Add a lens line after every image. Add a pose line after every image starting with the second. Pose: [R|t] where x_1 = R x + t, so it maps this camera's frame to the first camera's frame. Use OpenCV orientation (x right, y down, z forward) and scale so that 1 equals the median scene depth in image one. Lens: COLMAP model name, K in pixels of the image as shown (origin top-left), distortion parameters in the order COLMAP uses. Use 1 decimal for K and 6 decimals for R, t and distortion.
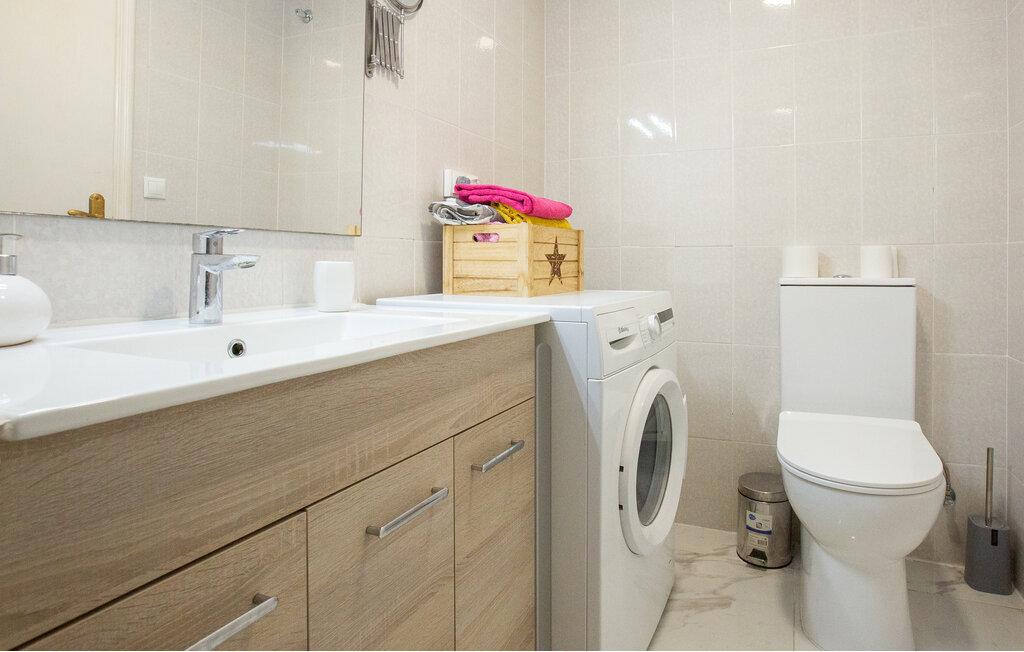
lens RADIAL K [[516.4, 0, 512.0], [0, 516.4, 326.0], [0, 0, 1]] dist [-0.035120, 0.001840]
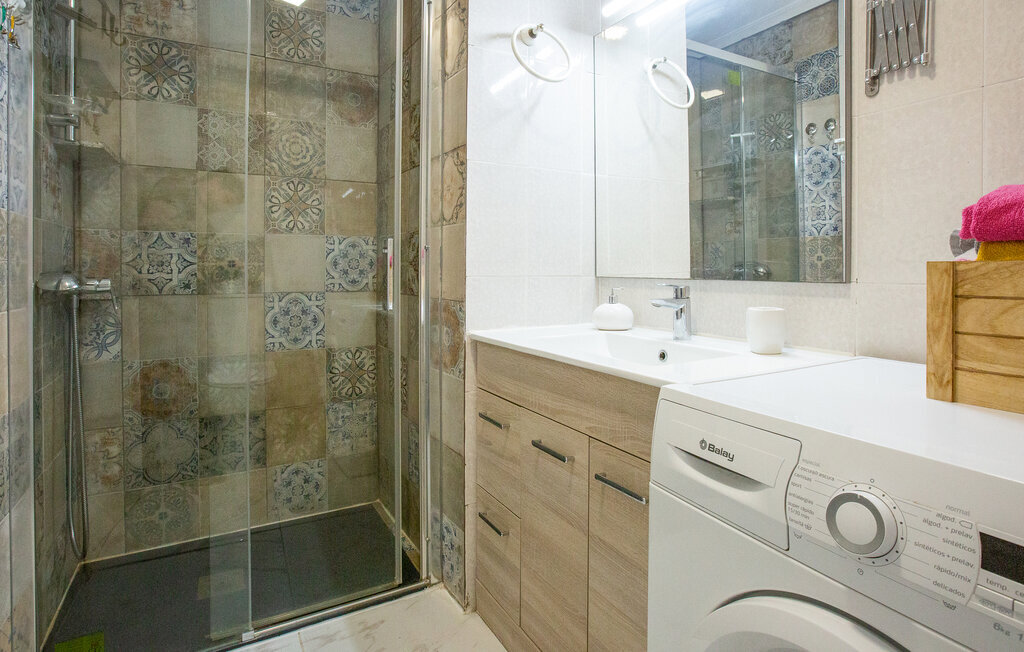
lens RADIAL K [[516.4, 0, 512.0], [0, 516.4, 326.0], [0, 0, 1]] dist [-0.035120, 0.001840]
pose [[-0.517137, 0.101071, -0.849914, 0.834997], [-0.093677, 0.980354, 0.173581, -0.221052], [0.850761, 0.169382, -0.497510, 1.054519]]
